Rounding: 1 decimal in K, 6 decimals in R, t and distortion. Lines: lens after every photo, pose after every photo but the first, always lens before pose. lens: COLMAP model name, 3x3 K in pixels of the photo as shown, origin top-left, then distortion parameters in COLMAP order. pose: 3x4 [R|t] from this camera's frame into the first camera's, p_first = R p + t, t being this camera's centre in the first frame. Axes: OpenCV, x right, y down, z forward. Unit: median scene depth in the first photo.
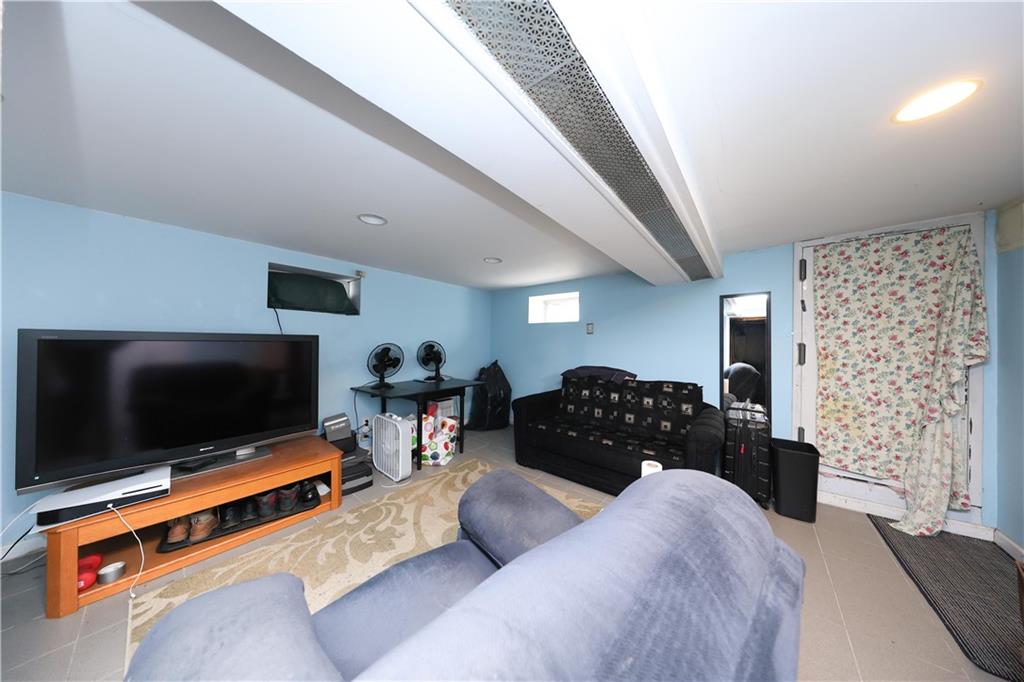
lens RADIAL K [[292.9, 0, 511.9], [0, 292.9, 340.1], [0, 0, 1]] dist [-0.007692, -0.000068]
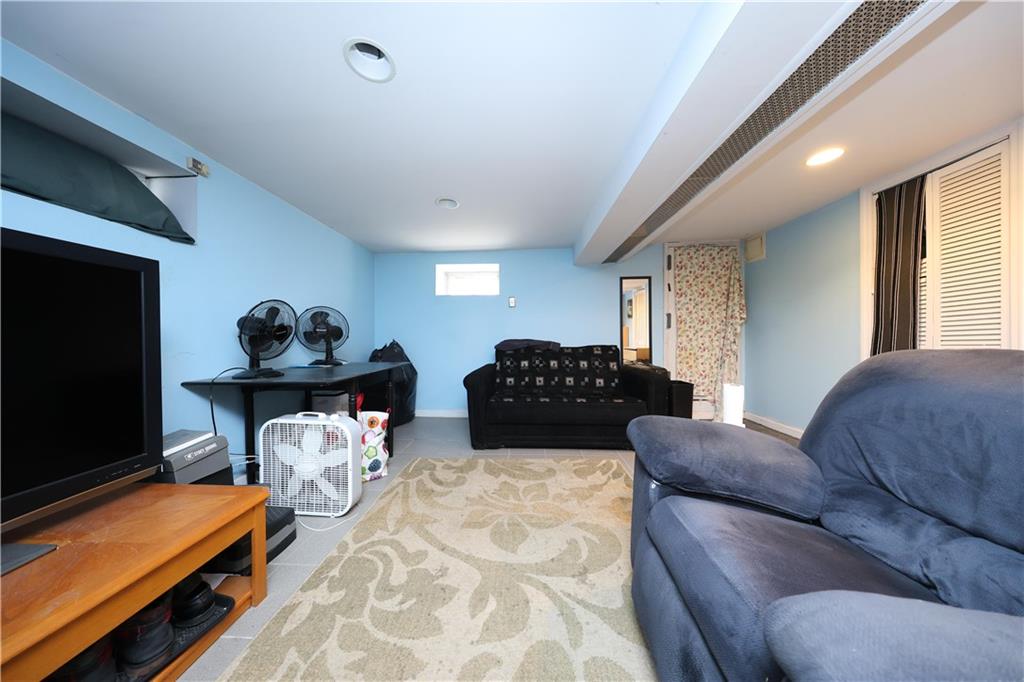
lens RADIAL K [[292.9, 0, 513.1], [0, 292.9, 342.4], [0, 0, 1]] dist [-0.007692, -0.000068]
pose [[0.797243, -0.025154, 0.603135, -0.465976], [0.011295, 0.999578, 0.026758, 0.099903], [-0.603553, -0.014521, 0.797190, 0.283107]]
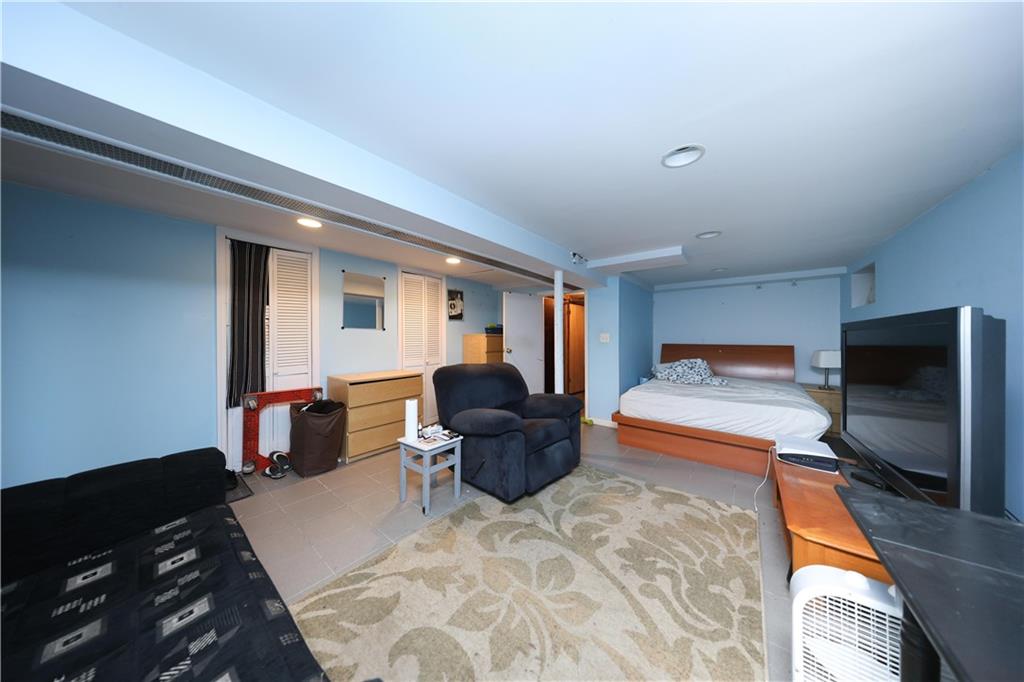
lens RADIAL K [[292.9, 0, 512.6], [0, 292.9, 340.6], [0, 0, 1]] dist [-0.007692, -0.000068]
pose [[-0.999778, -0.010825, -0.018073, -0.037085], [-0.010702, 0.999919, -0.006931, 0.037630], [0.018147, -0.006736, -0.999813, 1.314828]]
